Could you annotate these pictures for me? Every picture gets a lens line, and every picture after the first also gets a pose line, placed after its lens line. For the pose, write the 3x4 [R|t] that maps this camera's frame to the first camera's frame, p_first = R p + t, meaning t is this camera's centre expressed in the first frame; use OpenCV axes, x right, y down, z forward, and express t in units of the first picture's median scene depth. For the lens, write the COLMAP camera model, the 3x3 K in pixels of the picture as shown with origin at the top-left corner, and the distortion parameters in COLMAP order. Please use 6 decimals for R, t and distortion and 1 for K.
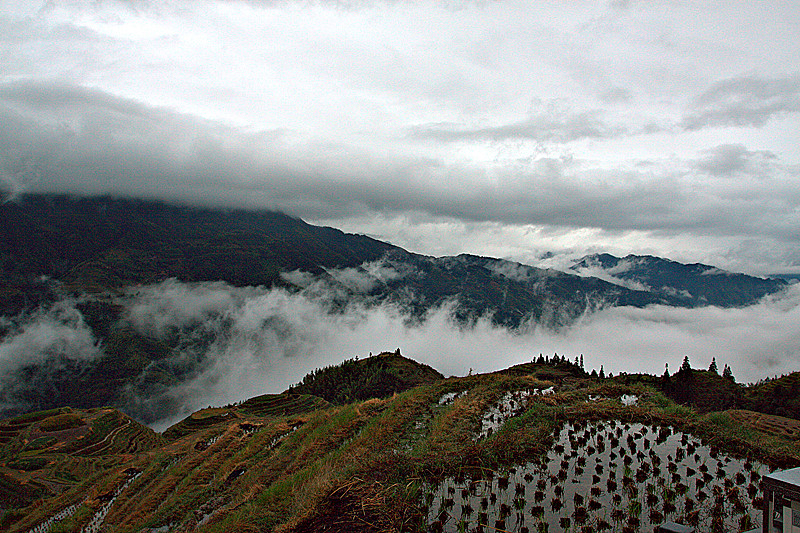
lens RADIAL K [[617.6, 0, 396.6], [0, 617.6, 269.0], [0, 0, 1]] dist [-0.085584, 0.050472]
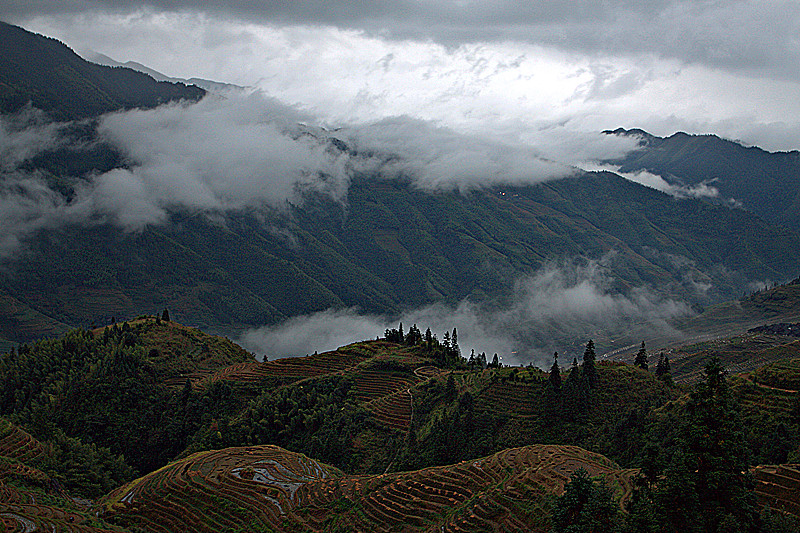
lens RADIAL K [[1120.1, 0, 395.2], [0, 1120.1, 267.4], [0, 0, 1]] dist [-0.001199, 0.000000]
pose [[0.994184, 0.012551, 0.106958, 0.118779], [-0.024004, 0.994025, 0.106478, -0.028293], [-0.104982, -0.108426, 0.988546, -0.043926]]
